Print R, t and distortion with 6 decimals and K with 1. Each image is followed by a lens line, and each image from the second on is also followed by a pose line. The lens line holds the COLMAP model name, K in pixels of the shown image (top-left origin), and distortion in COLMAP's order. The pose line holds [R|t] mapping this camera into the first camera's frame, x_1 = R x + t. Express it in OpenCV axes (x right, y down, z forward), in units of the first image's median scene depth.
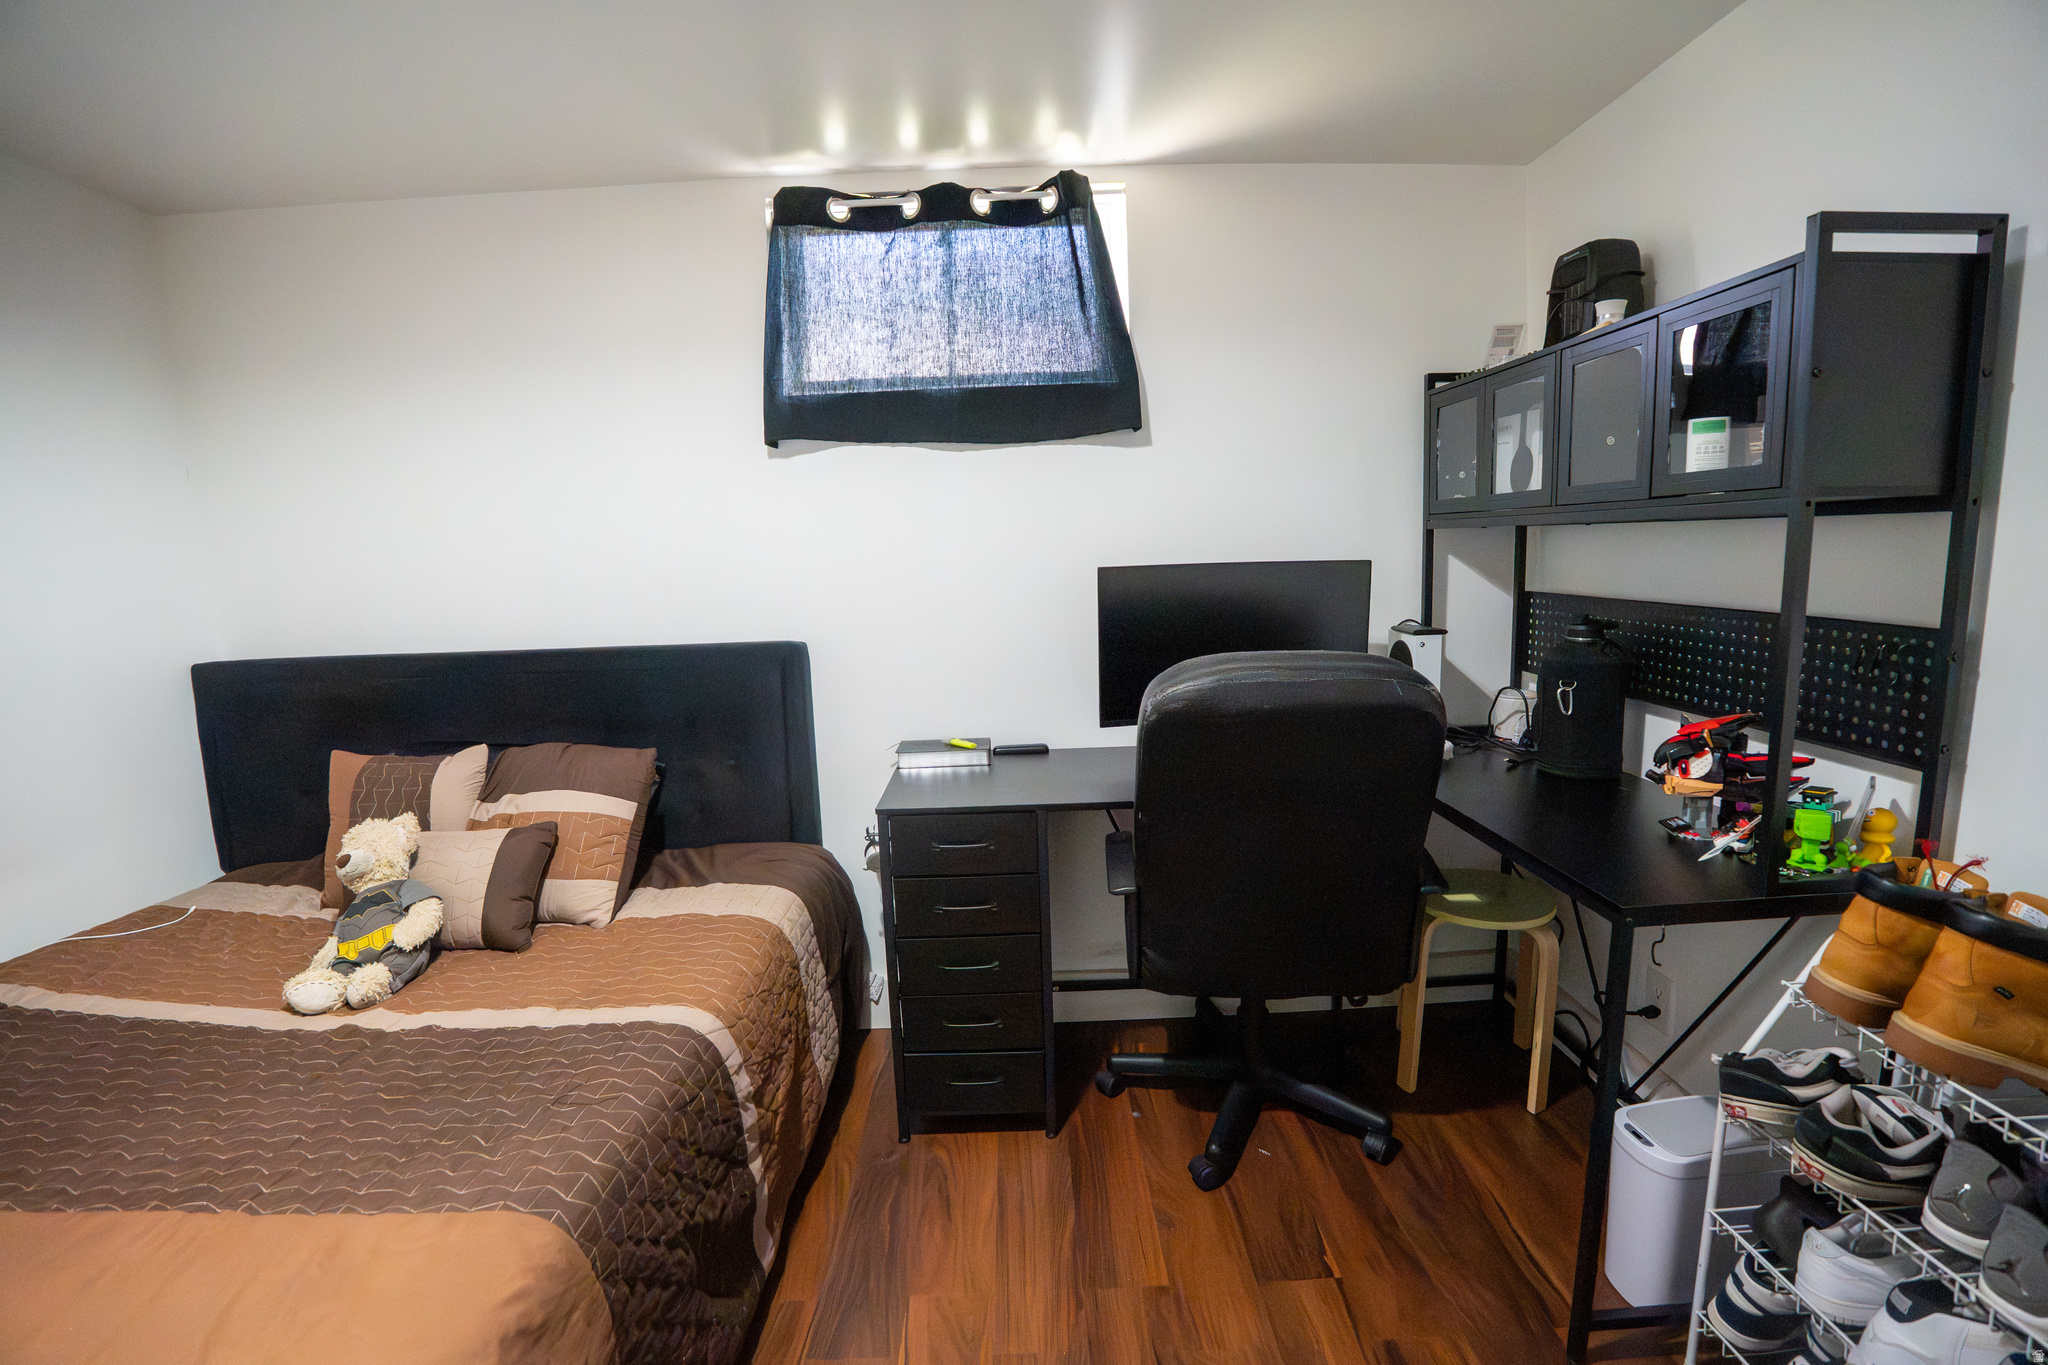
lens RADIAL K [[901.2, 0, 1024.0], [0, 901.2, 682.5], [0, 0, 1]] dist [-0.070313, 0.016357]
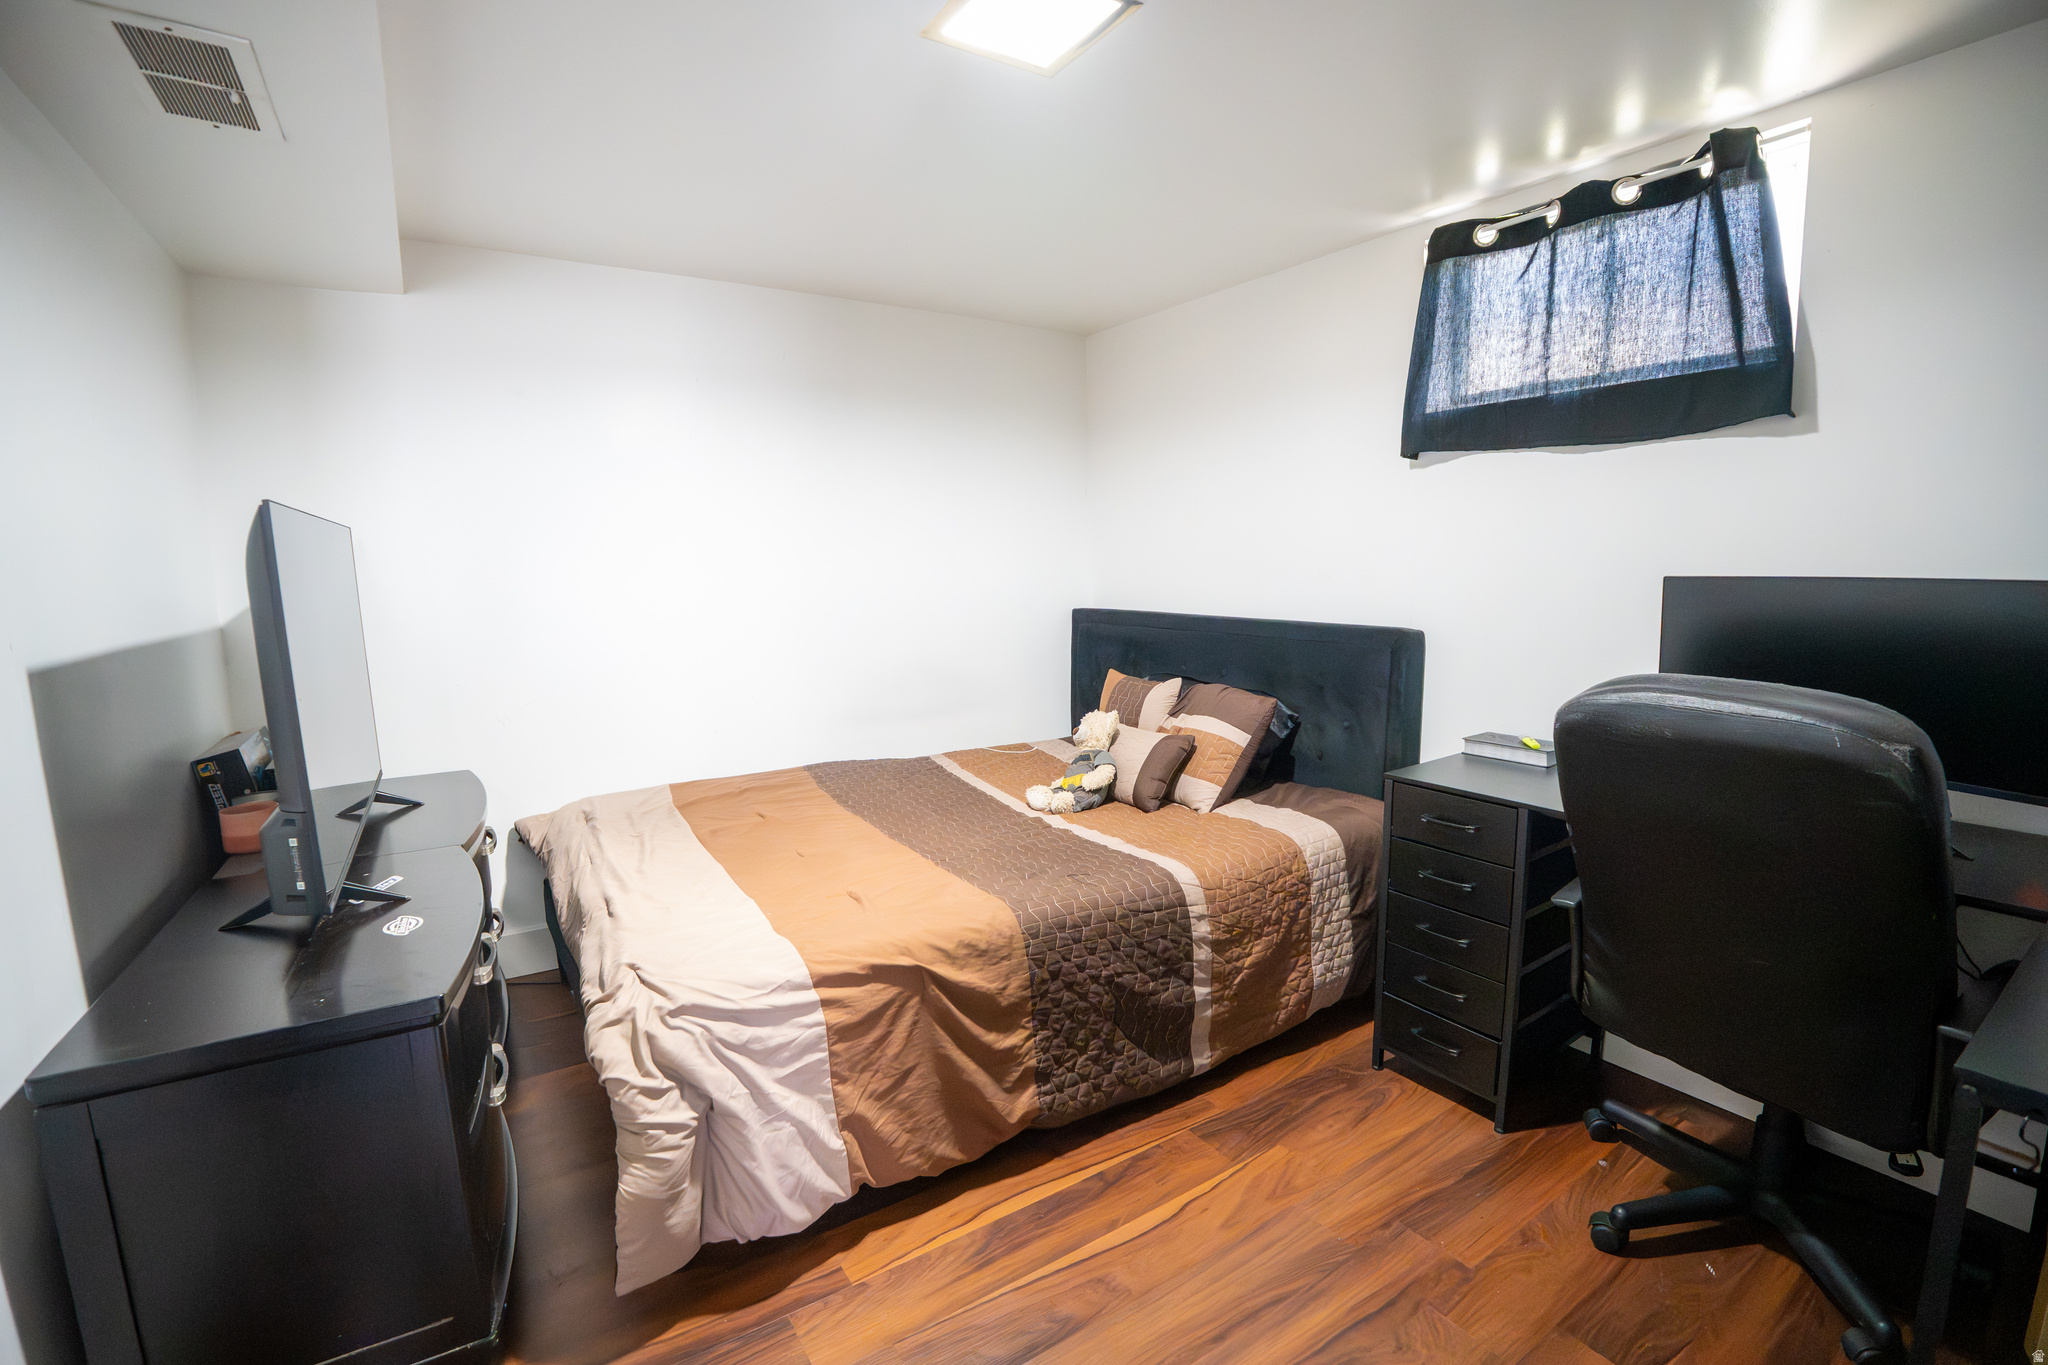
lens RADIAL K [[904.5, 0, 1027.2], [0, 904.5, 688.6], [0, 0, 1]] dist [-0.068217, 0.014714]
pose [[0.541835, 0.139819, -0.828773, 0.496690], [-0.121952, 0.988709, 0.087072, -0.011907], [0.831590, 0.053891, 0.552769, -0.034236]]
